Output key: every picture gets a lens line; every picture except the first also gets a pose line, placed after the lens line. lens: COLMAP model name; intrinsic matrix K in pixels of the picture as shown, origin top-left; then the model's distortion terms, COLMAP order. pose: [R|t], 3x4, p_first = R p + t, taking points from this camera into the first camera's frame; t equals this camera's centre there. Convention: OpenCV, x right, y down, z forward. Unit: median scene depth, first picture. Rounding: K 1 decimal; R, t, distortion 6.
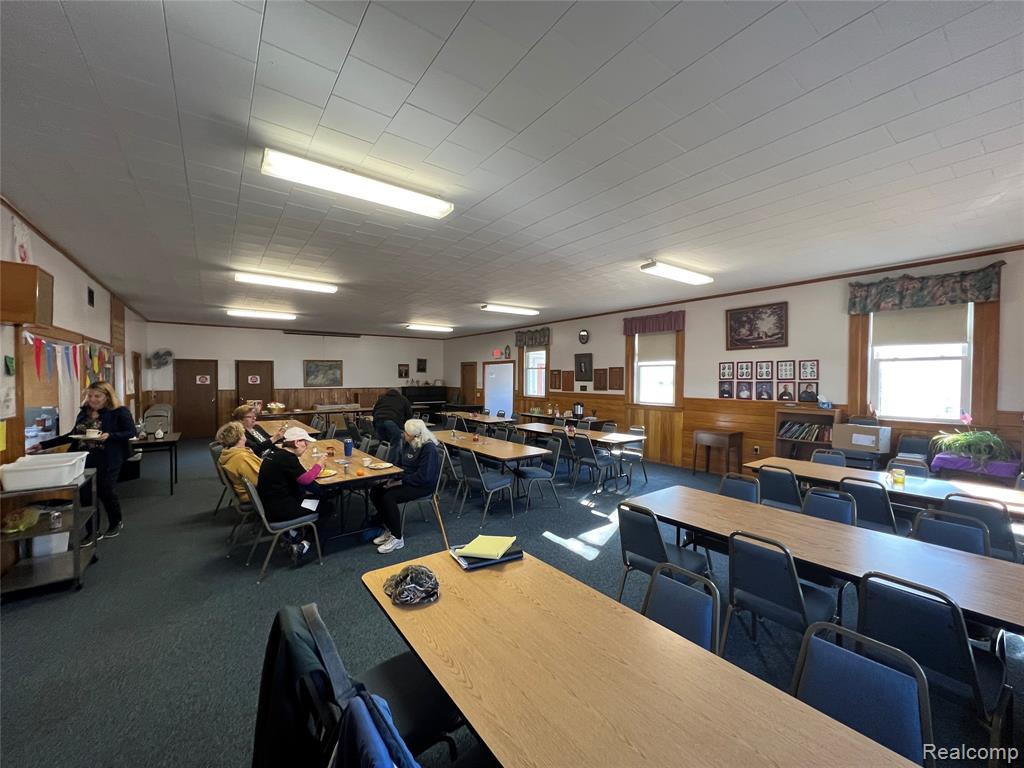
lens RADIAL K [[409.2, 0, 511.2], [0, 409.2, 386.7], [0, 0, 1]] dist [-0.000025, 0.000000]
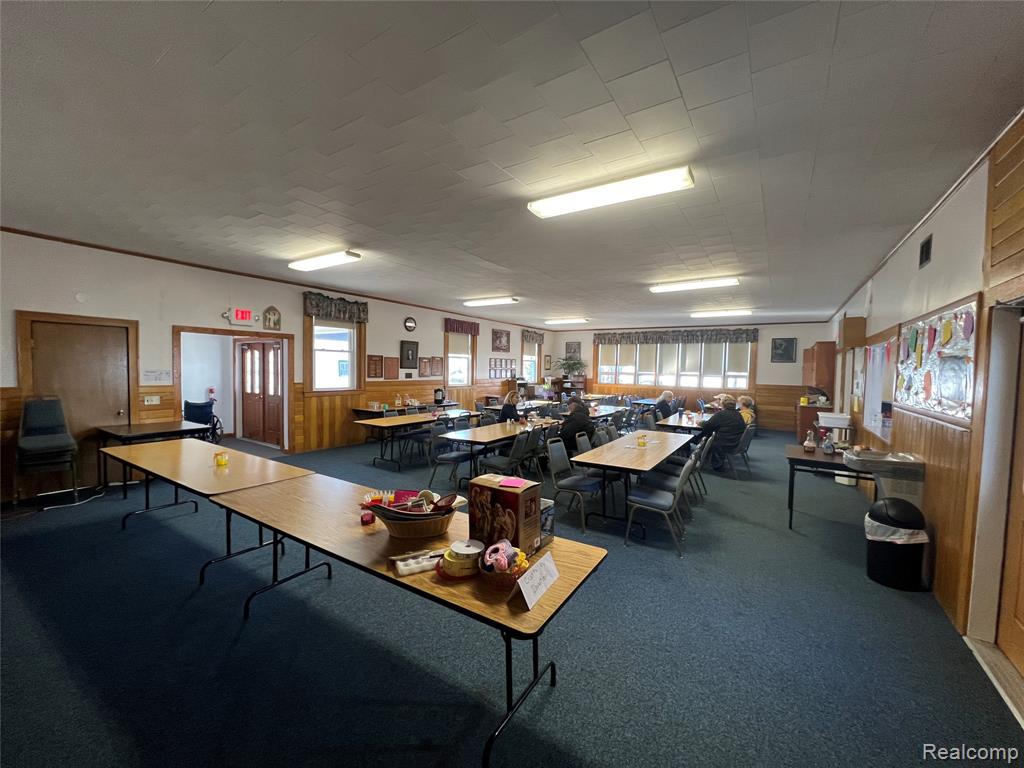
lens RADIAL K [[410.0, 0, 506.9], [0, 410.0, 384.0], [0, 0, 1]] dist [-0.000036, -0.000013]
pose [[-0.347094, -0.044422, 0.936778, -0.853098], [0.001913, 0.998842, 0.048074, -0.023991], [-0.937828, 0.018478, -0.346607, 1.126196]]
